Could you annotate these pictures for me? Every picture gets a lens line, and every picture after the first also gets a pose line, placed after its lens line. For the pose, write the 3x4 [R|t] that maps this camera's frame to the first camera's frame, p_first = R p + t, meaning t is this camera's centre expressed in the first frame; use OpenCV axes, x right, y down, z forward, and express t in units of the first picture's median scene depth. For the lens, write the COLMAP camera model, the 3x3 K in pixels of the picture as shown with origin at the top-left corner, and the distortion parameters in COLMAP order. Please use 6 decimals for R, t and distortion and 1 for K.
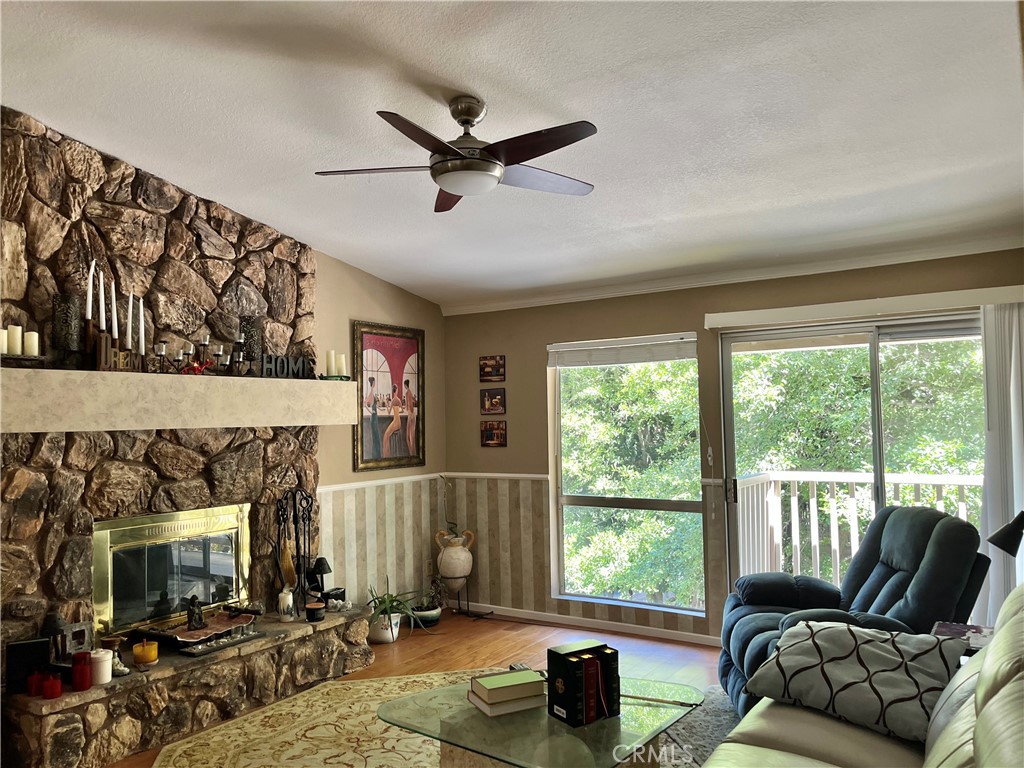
lens RADIAL K [[779.7, 0, 507.4], [0, 779.7, 388.7], [0, 0, 1]] dist [0.045099, -0.029800]
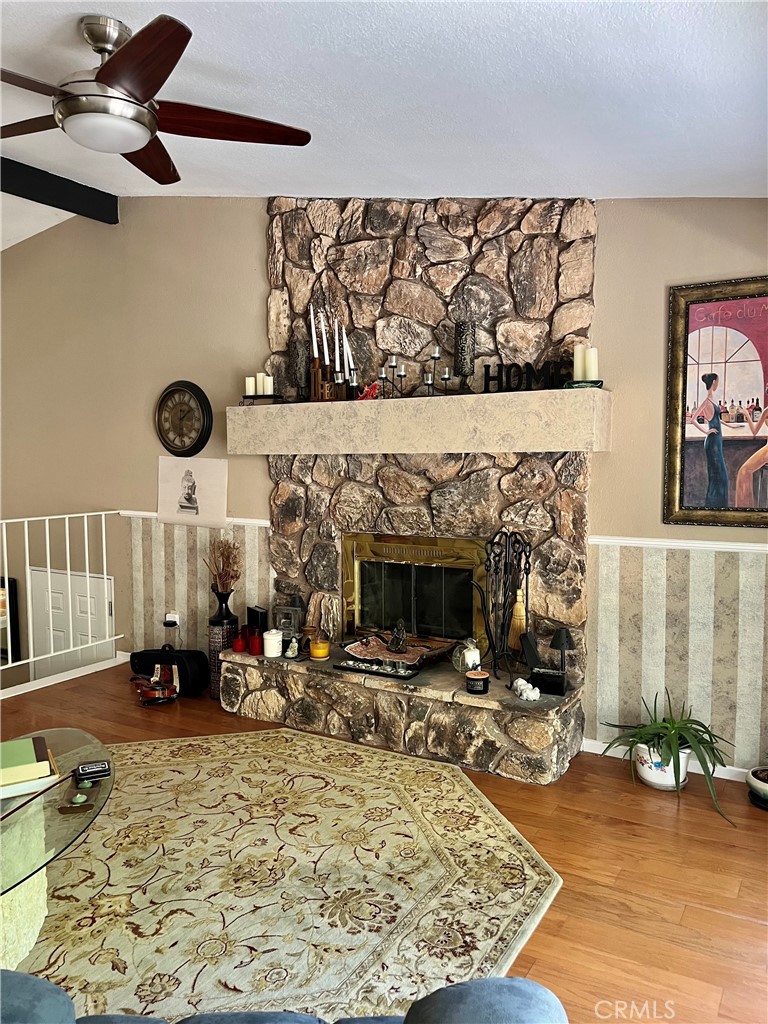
lens RADIAL K [[779.7, 0, 364.1], [0, 779.7, 512.2], [0, 0, 1]] dist [0.045099, -0.029800]
pose [[0.035148, 0.094731, -0.994882, 0.504661], [0.046459, 0.994266, 0.096314, 0.024216], [0.998302, -0.049607, 0.030545, 0.809590]]
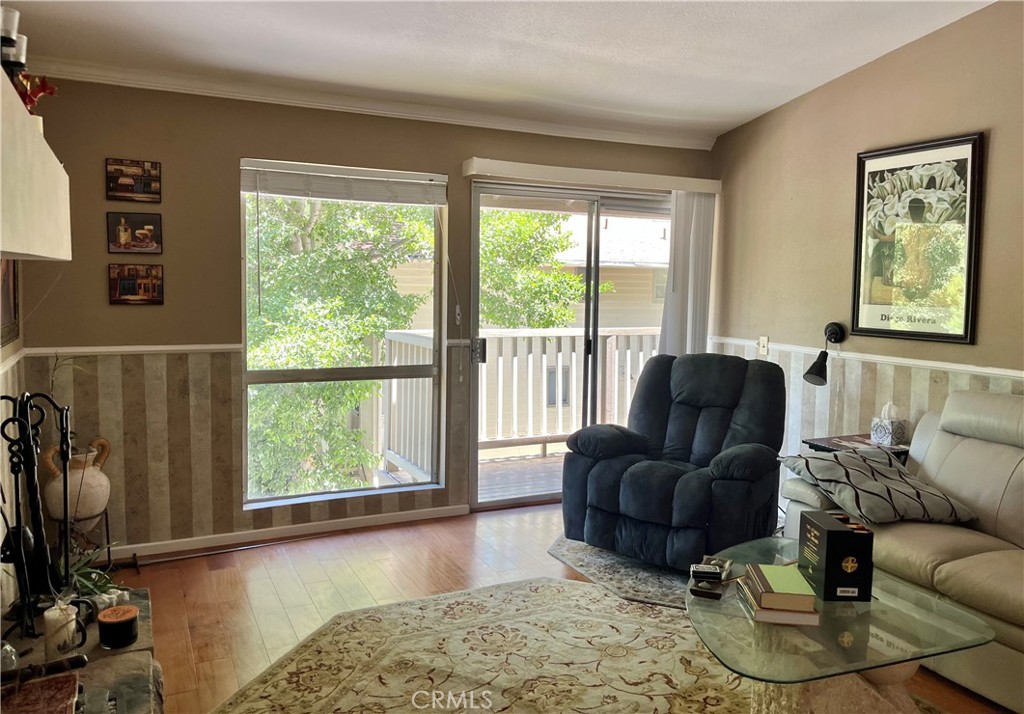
lens RADIAL K [[772.0, 0, 514.6], [0, 772.0, 348.8], [0, 0, 1]] dist [0.045395, 0.000776]
pose [[0.504398, -0.049138, 0.862072, -0.511190], [-0.064296, 0.993470, 0.094248, 0.036833], [-0.861074, -0.102967, 0.497945, 0.505483]]
